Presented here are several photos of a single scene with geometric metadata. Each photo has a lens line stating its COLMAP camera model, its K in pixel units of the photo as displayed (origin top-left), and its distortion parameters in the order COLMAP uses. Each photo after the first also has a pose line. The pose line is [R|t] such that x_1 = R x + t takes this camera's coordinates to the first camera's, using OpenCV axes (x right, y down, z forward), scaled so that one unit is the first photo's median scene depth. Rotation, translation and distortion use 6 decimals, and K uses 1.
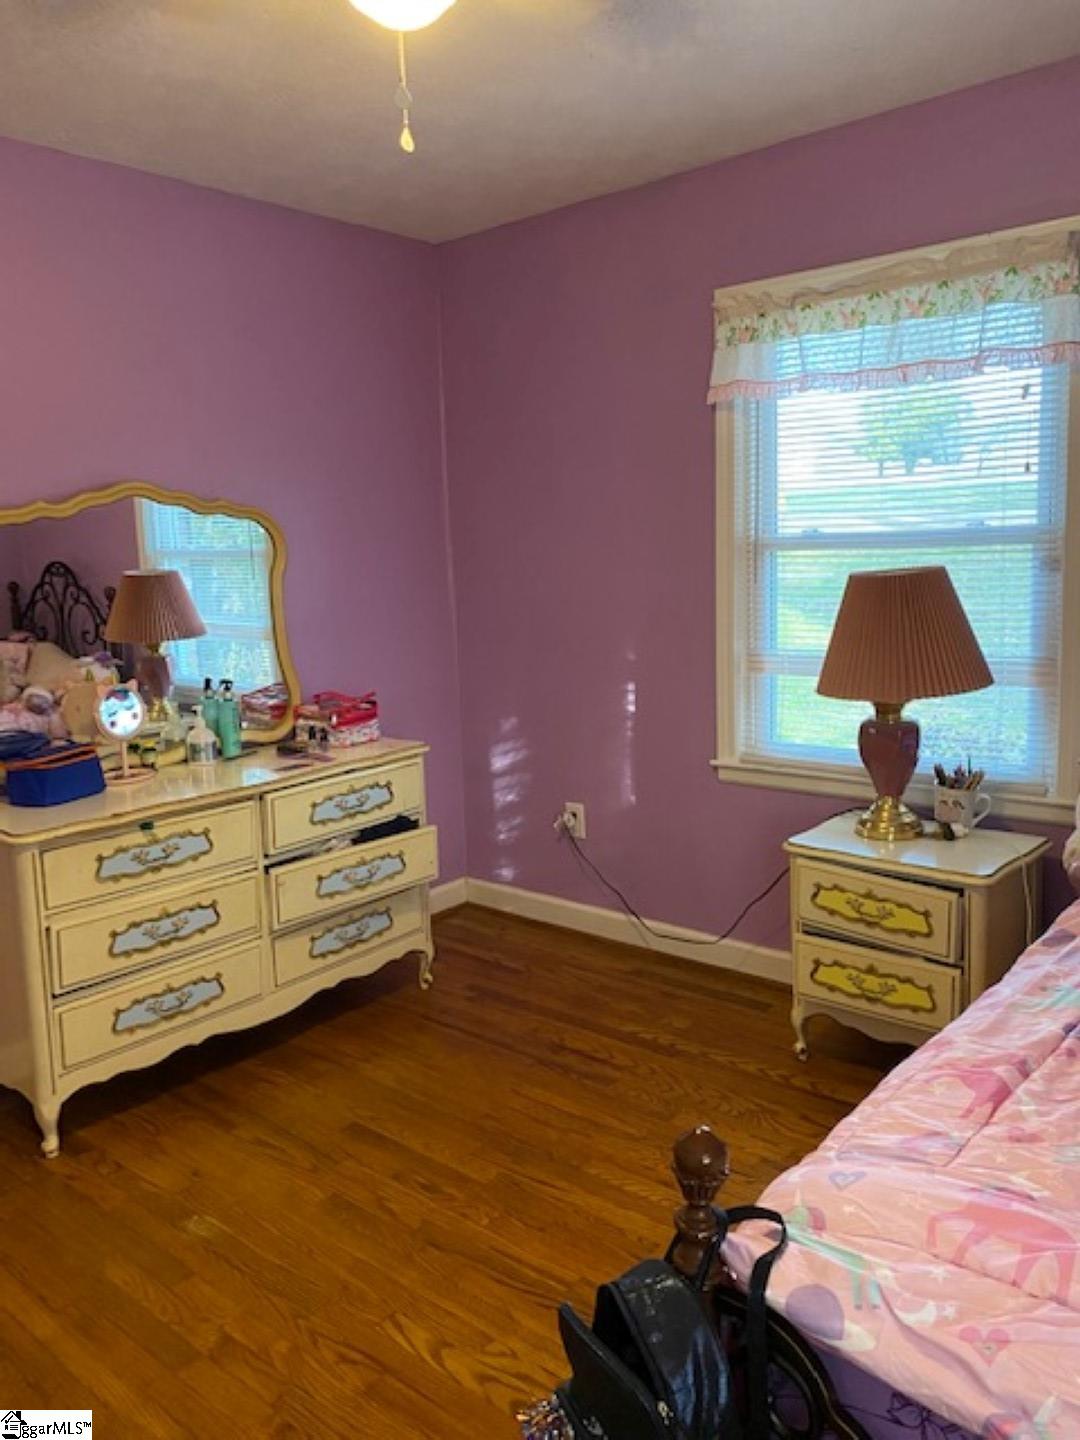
lens RADIAL K [[1127.3, 0, 540.0], [0, 1127.3, 720.0], [0, 0, 1]] dist [0.061722, 0.001943]
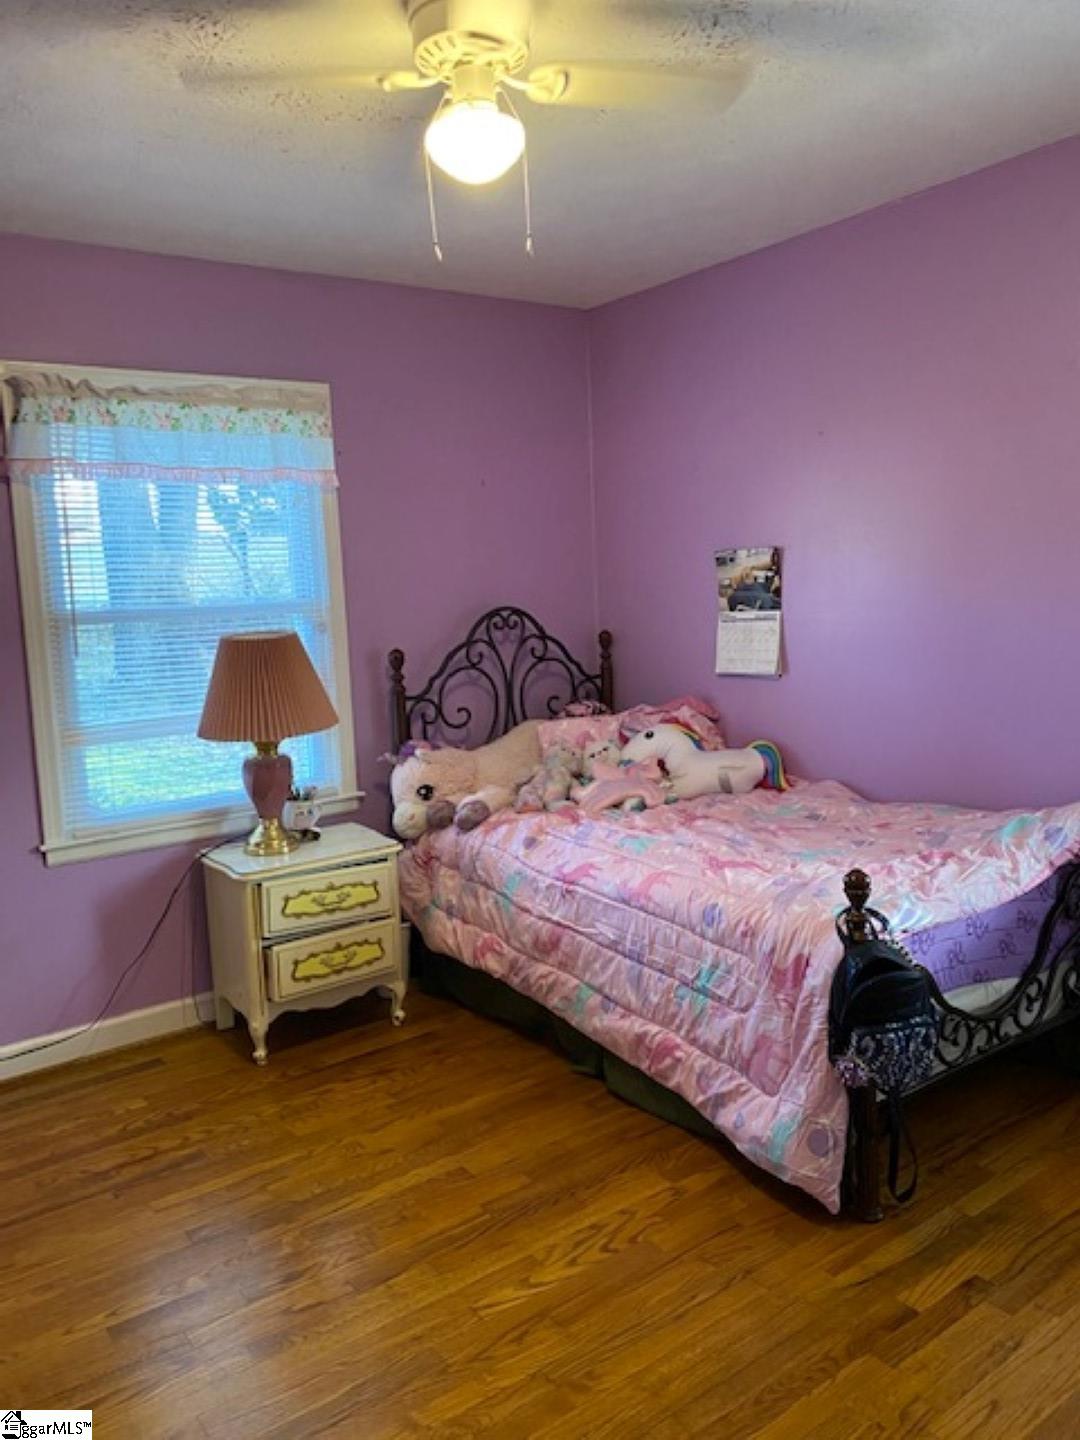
lens RADIAL K [[1109.3, 0, 540.0], [0, 1109.3, 720.0], [0, 0, 1]] dist [-0.008848, 0.005093]
pose [[0.222949, -0.110944, 0.968496, -0.777269], [0.188090, 0.979730, 0.068932, -0.063894], [-0.956512, 0.166796, 0.239297, 0.433476]]
